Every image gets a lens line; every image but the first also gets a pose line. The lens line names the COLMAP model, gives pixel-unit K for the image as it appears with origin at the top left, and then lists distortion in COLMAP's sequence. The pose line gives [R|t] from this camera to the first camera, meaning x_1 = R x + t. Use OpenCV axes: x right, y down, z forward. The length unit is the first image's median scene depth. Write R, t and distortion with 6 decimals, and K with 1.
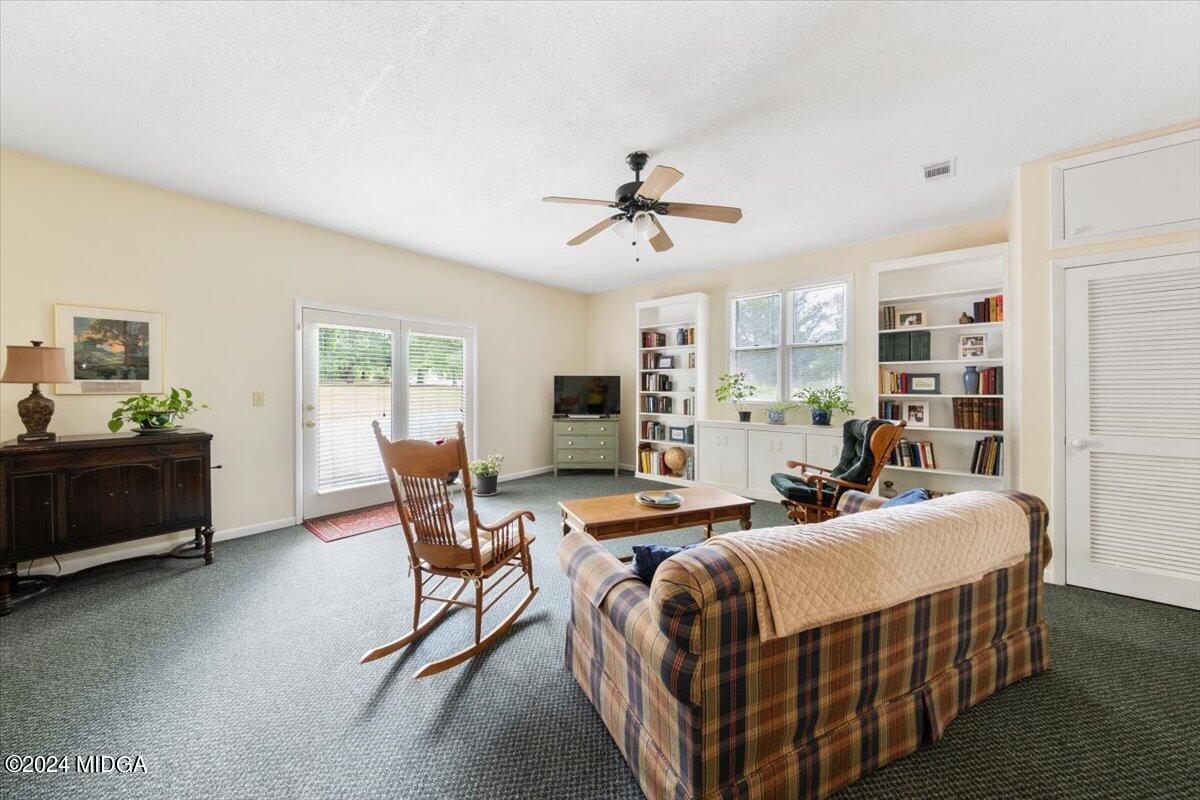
lens RADIAL K [[407.9, 0, 599.0], [0, 407.9, 397.1], [0, 0, 1]] dist [0.014273, -0.010050]
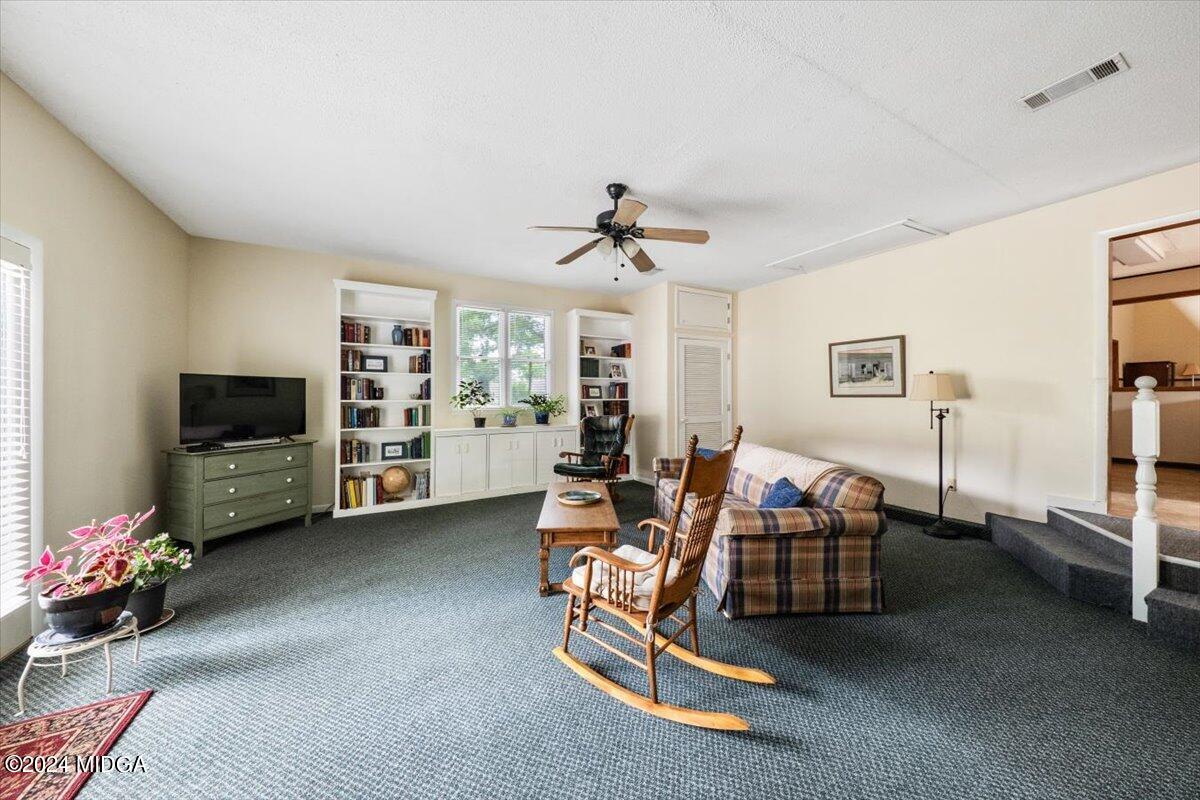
lens RADIAL K [[407.9, 0, 599.0], [0, 407.9, 397.1], [0, 0, 1]] dist [0.014273, -0.010050]
pose [[0.326112, -0.006069, 0.945312, -0.466185], [0.025858, 0.999662, -0.002503, -0.006092], [-0.944977, 0.025260, 0.326159, 0.324939]]
